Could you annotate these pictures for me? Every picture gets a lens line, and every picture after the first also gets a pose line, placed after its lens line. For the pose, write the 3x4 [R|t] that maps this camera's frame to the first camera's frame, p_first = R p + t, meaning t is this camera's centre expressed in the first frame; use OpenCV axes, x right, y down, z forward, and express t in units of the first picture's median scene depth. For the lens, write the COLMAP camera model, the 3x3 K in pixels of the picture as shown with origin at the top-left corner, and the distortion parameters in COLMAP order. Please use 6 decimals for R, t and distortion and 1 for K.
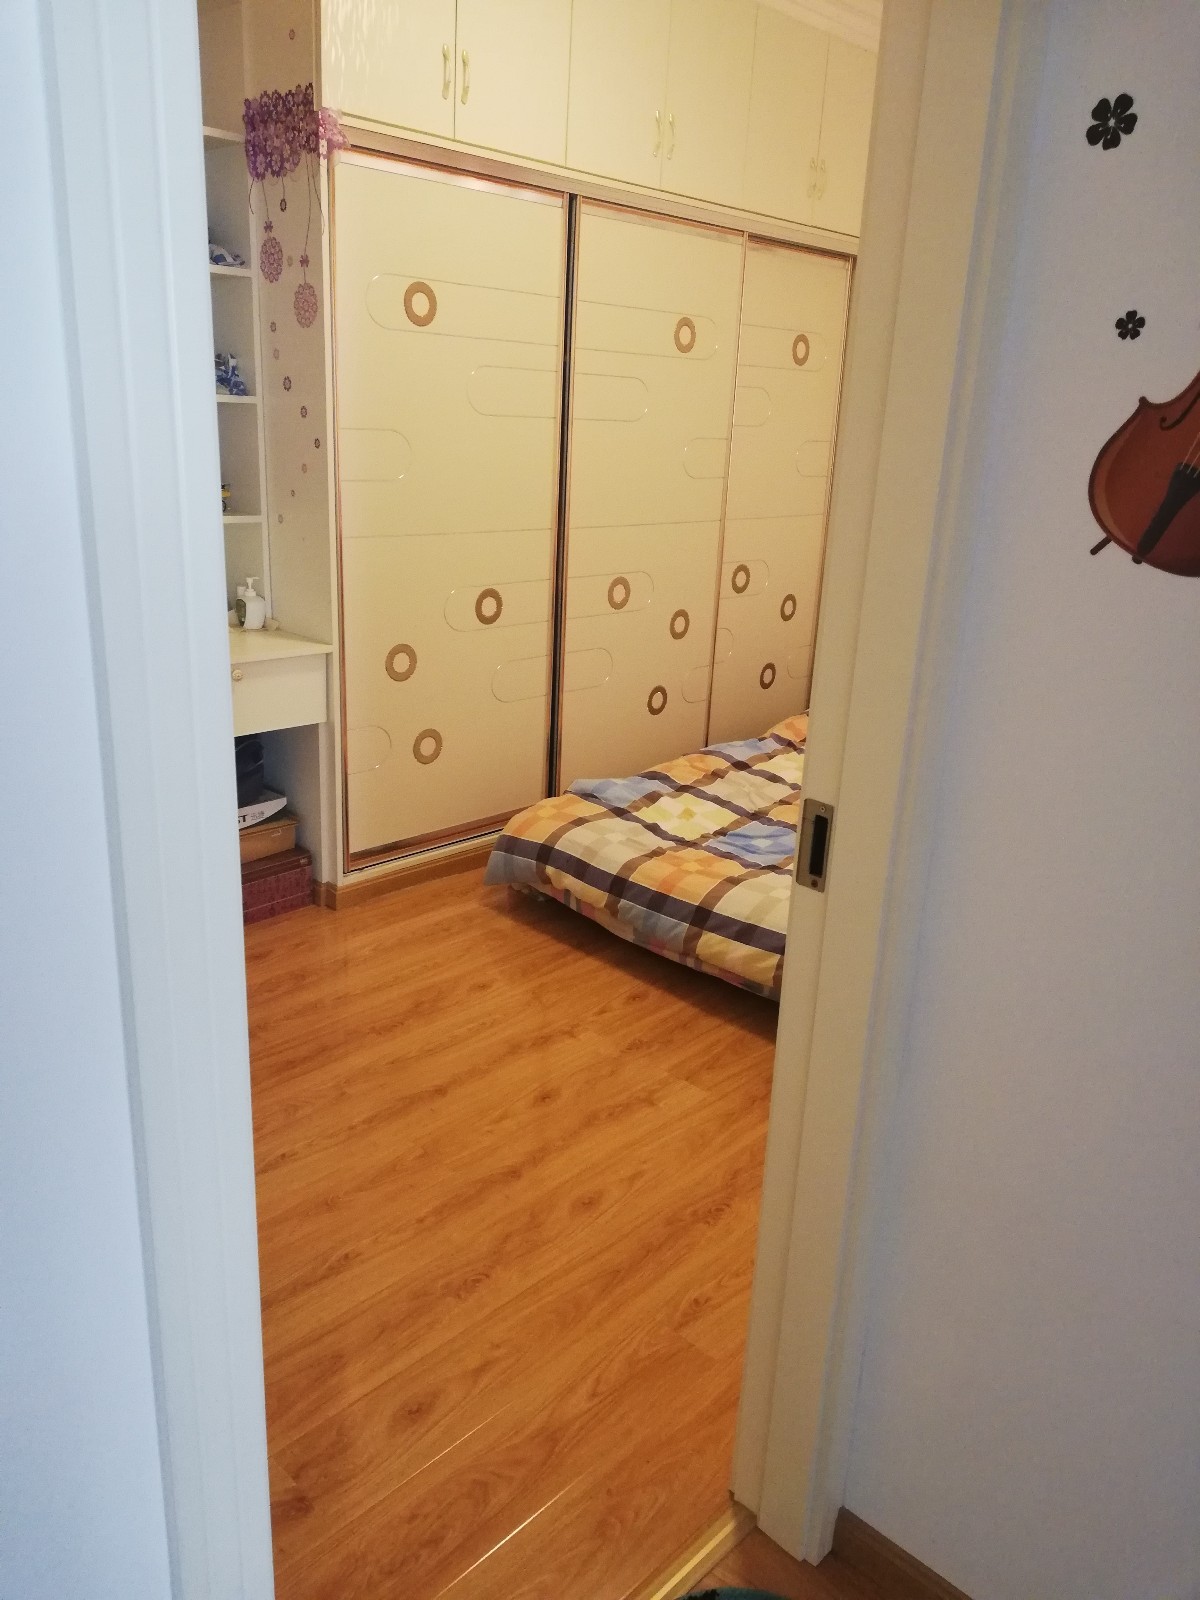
lens RADIAL K [[1224.2, 0, 615.9], [0, 1224.2, 833.2], [0, 0, 1]] dist [0.046213, -0.087021]
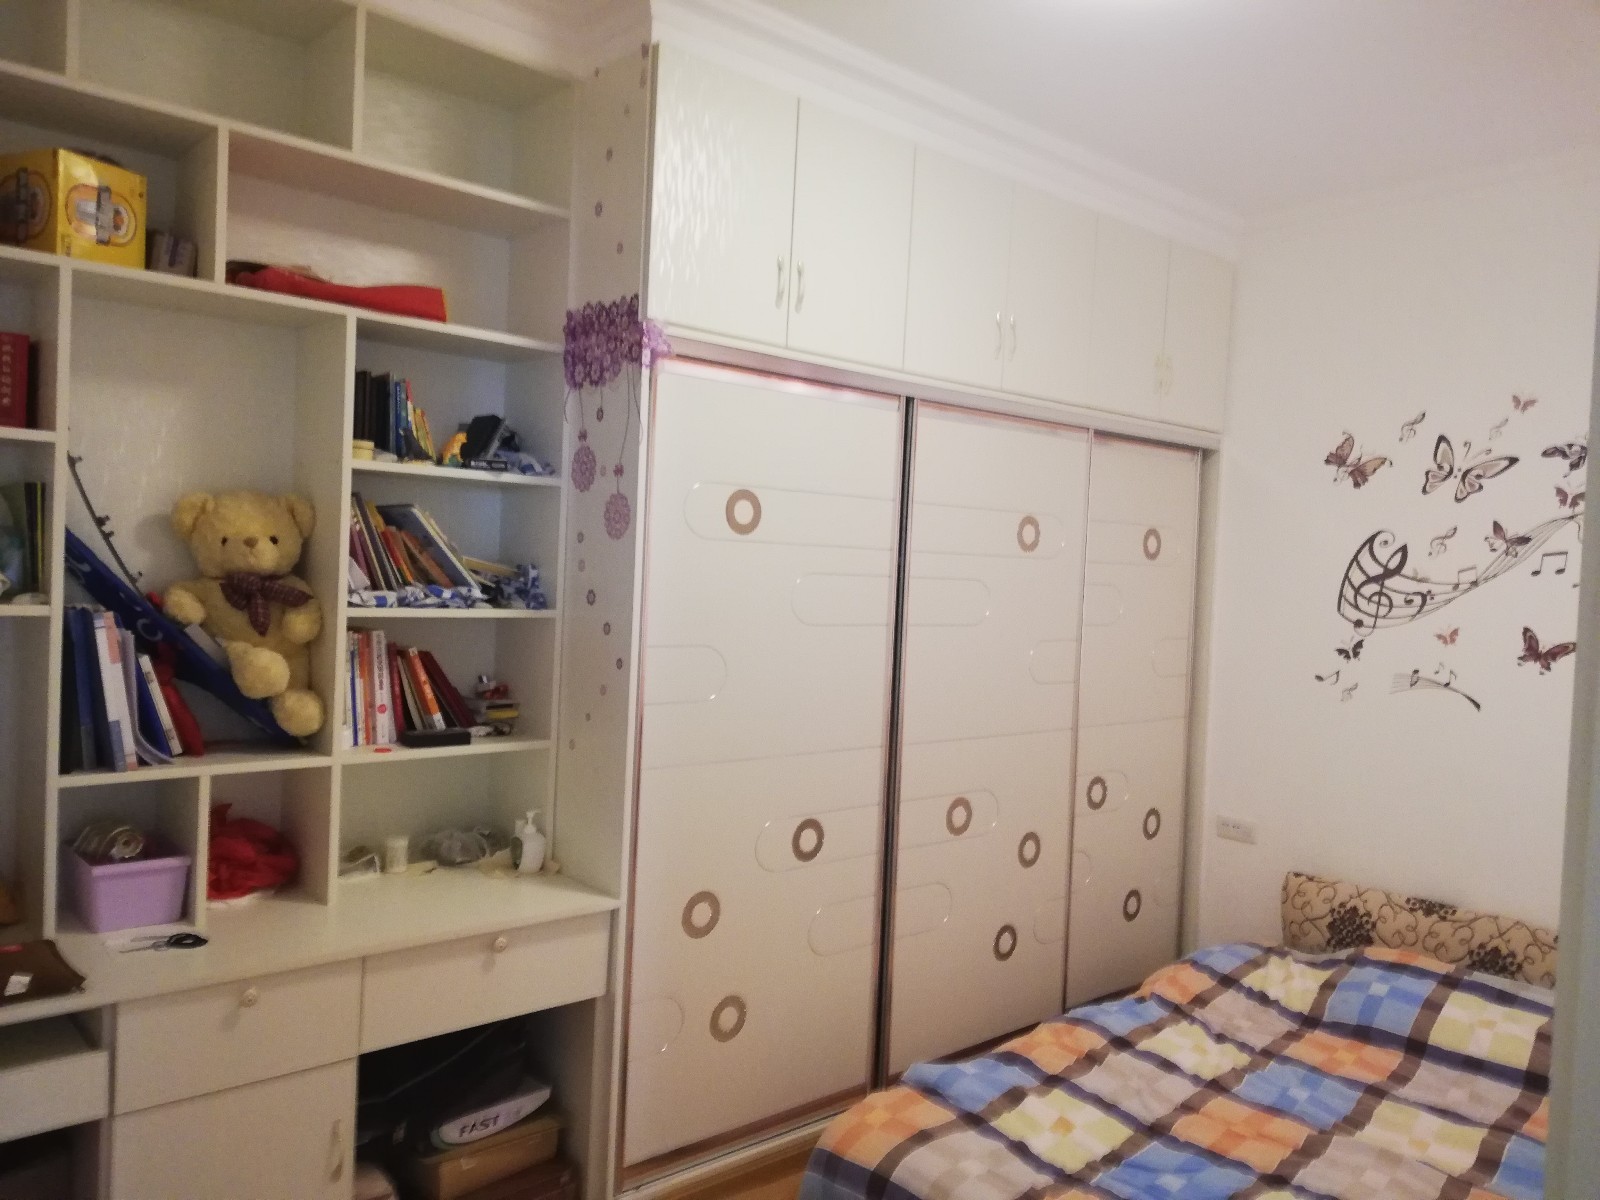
lens RADIAL K [[1224.2, 0, 808.4], [0, 1224.2, 607.0], [0, 0, 1]] dist [0.046213, -0.087021]
pose [[0.996301, -0.002798, -0.085888, -0.032834], [-0.023016, 0.954268, -0.298066, -0.091663], [0.082794, 0.298940, 0.950674, 0.164241]]
